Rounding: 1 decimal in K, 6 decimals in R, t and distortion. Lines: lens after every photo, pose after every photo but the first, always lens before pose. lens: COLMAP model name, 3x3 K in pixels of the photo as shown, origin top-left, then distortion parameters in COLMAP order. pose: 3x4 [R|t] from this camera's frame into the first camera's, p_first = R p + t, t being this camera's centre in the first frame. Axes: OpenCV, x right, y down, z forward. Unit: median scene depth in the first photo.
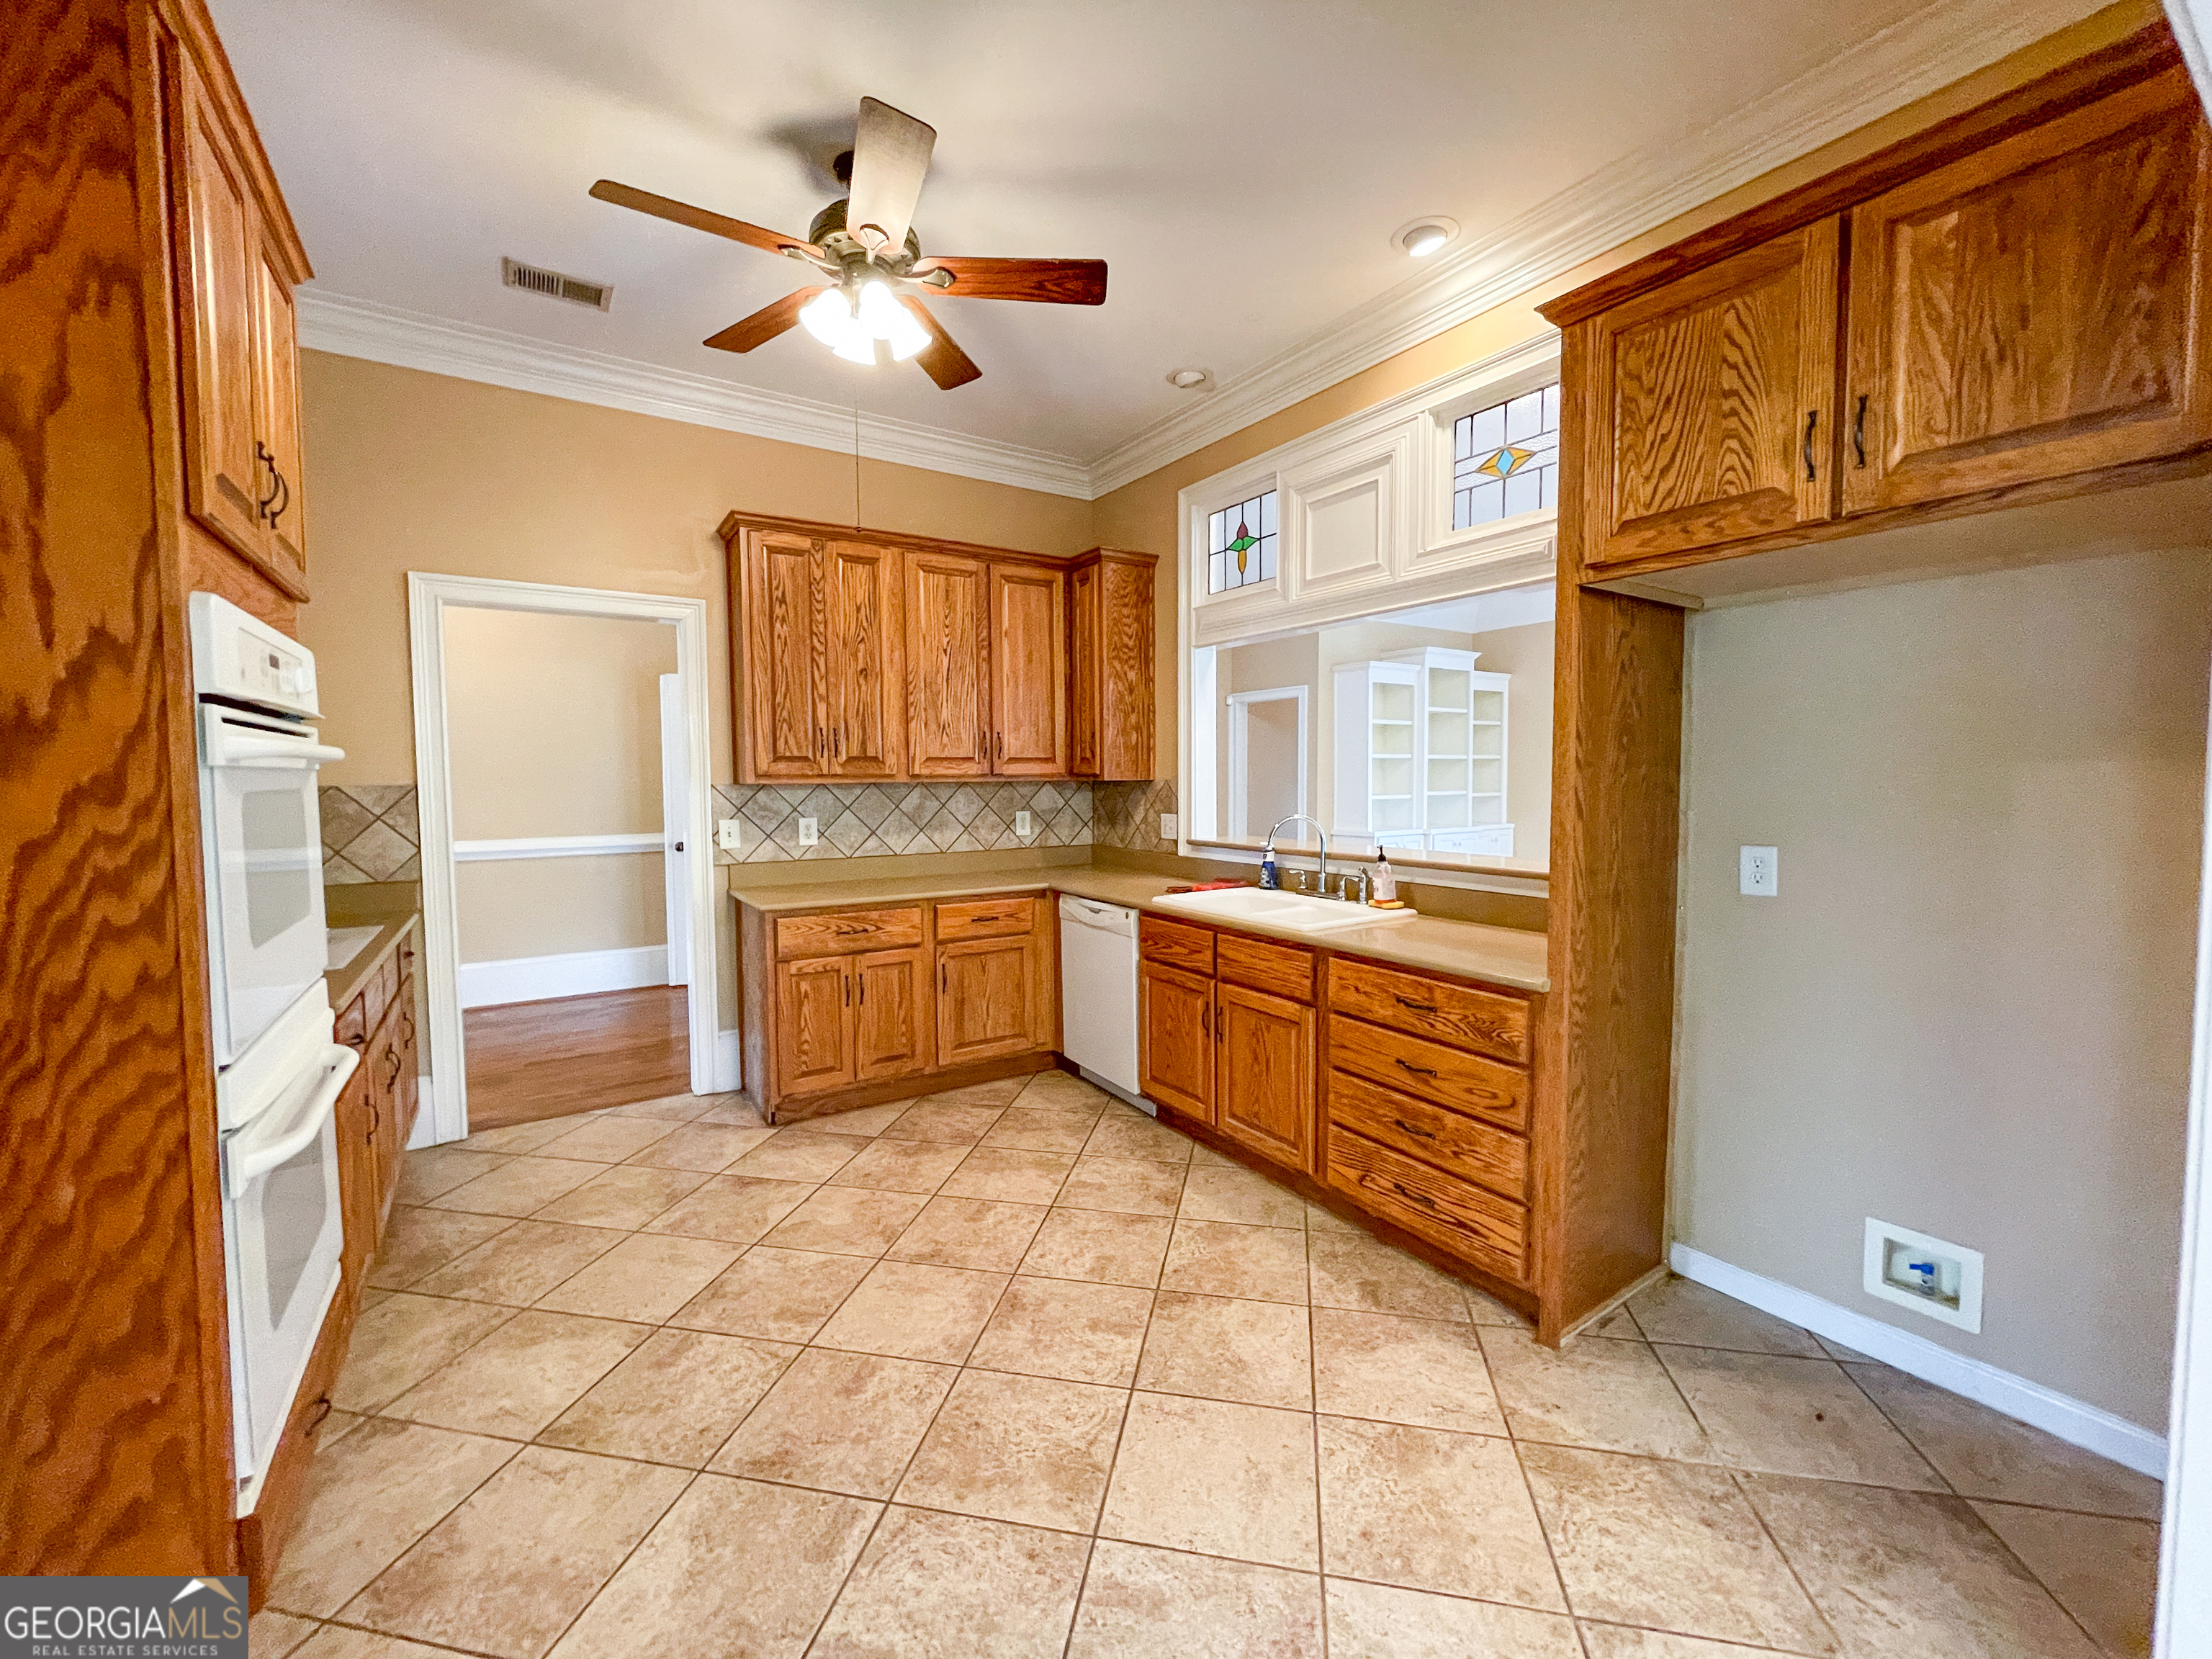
lens RADIAL K [[889.9, 0, 1107.0], [0, 889.9, 825.4], [0, 0, 1]] dist [-0.001561, -0.000539]
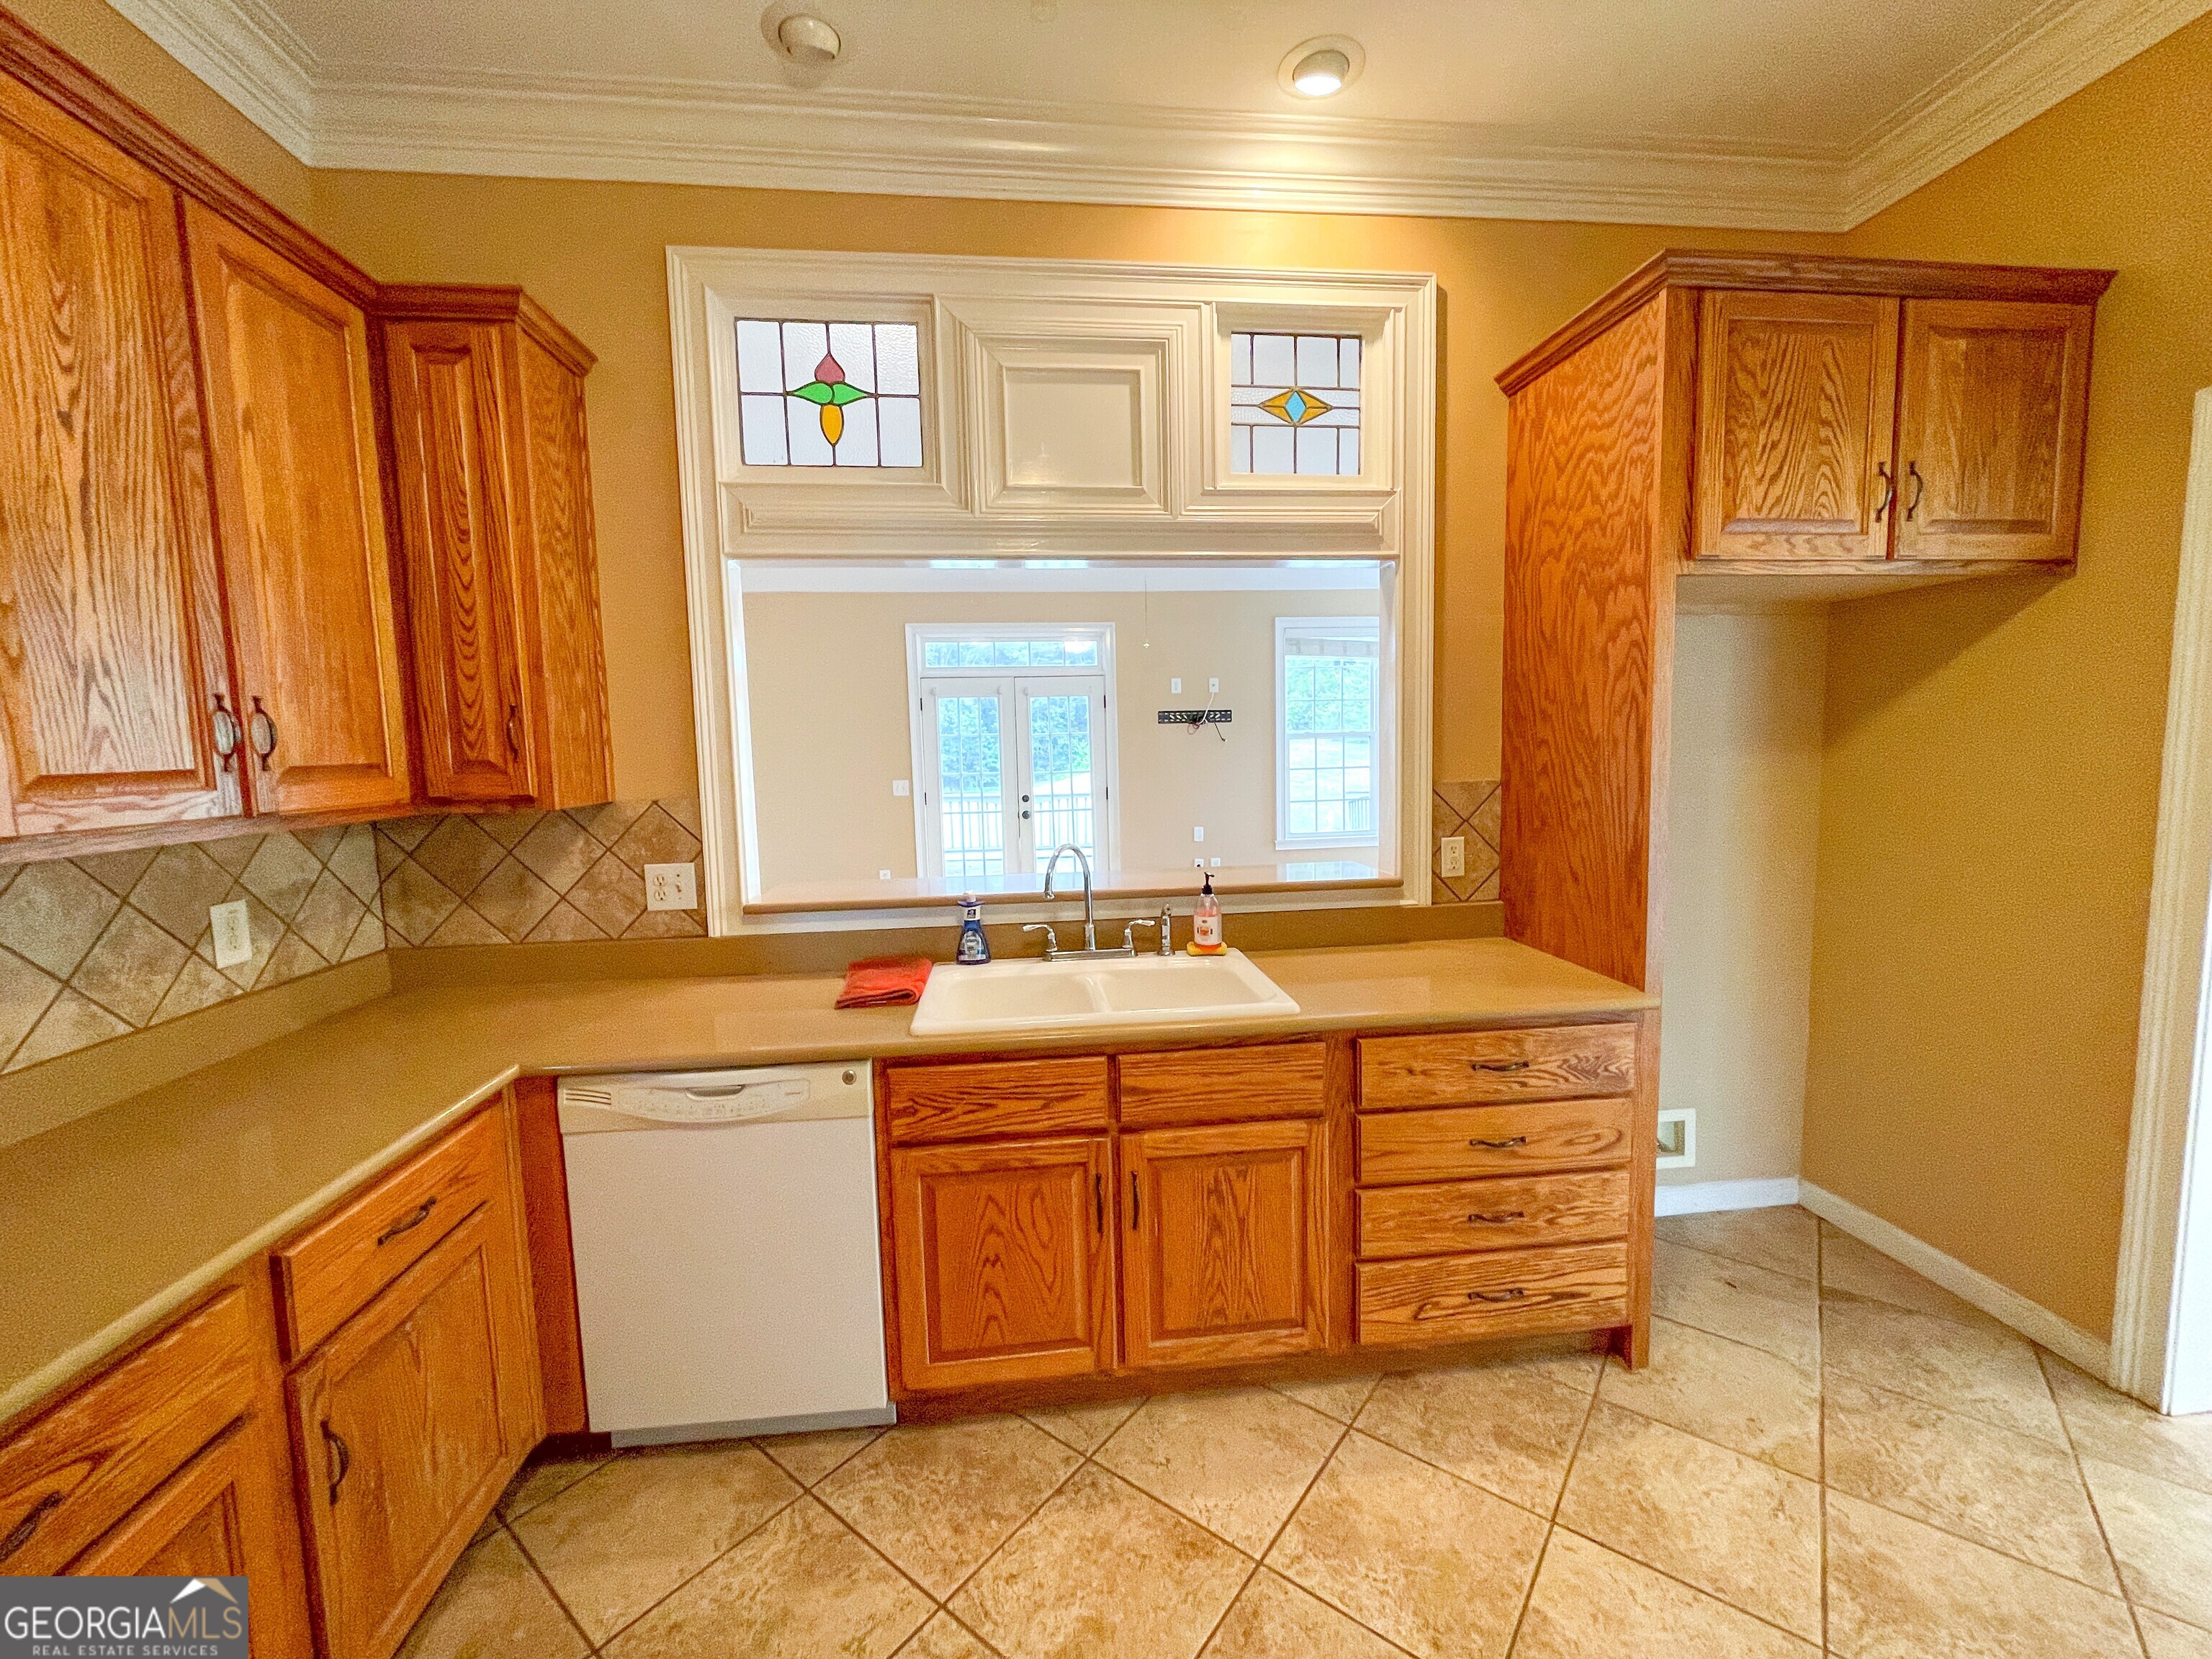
lens RADIAL K [[889.9, 0, 1107.0], [0, 889.9, 825.4], [0, 0, 1]] dist [-0.001561, -0.000539]
pose [[0.450756, -0.087721, 0.888326, -0.356199], [0.071048, 0.995528, 0.062255, -0.063343], [-0.889815, 0.035052, 0.454973, 0.659051]]
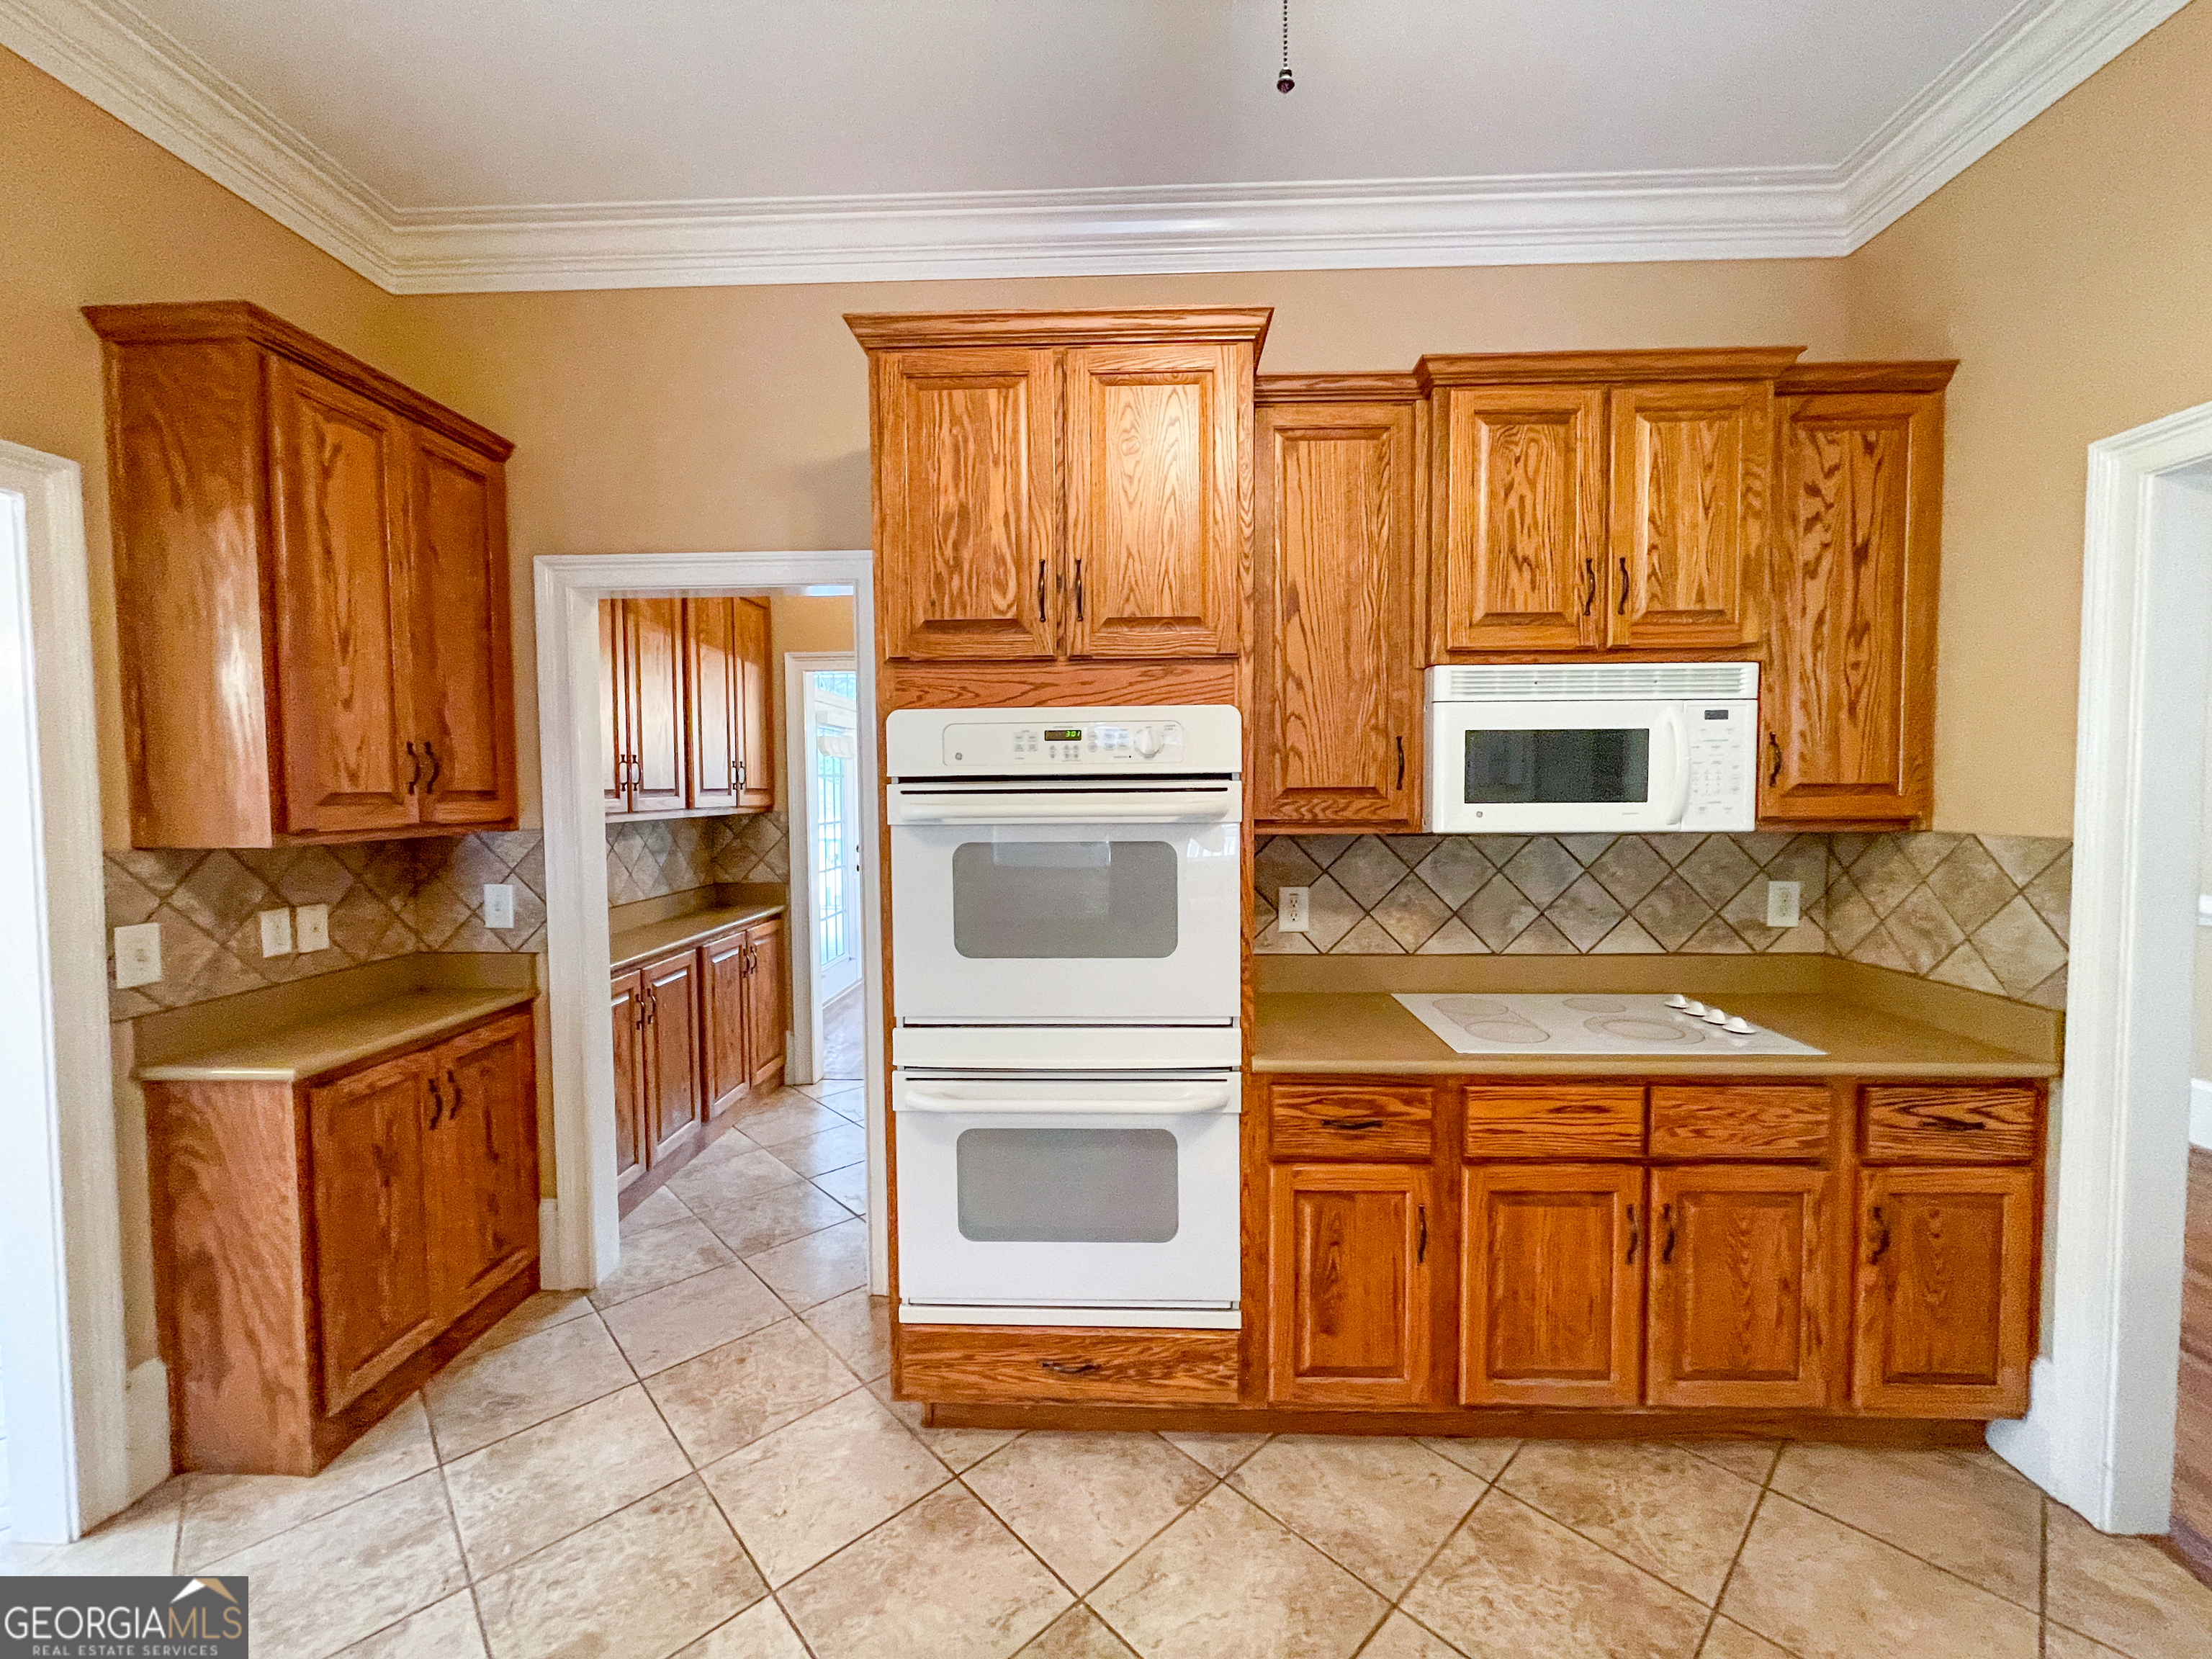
lens RADIAL K [[889.9, 0, 1107.0], [0, 889.9, 825.4], [0, 0, 1]] dist [-0.001561, -0.000539]
pose [[-0.574430, 0.044746, -0.817330, 0.009634], [-0.034164, 0.996324, 0.078557, -0.072485], [0.817841, 0.073048, -0.570789, 0.781607]]
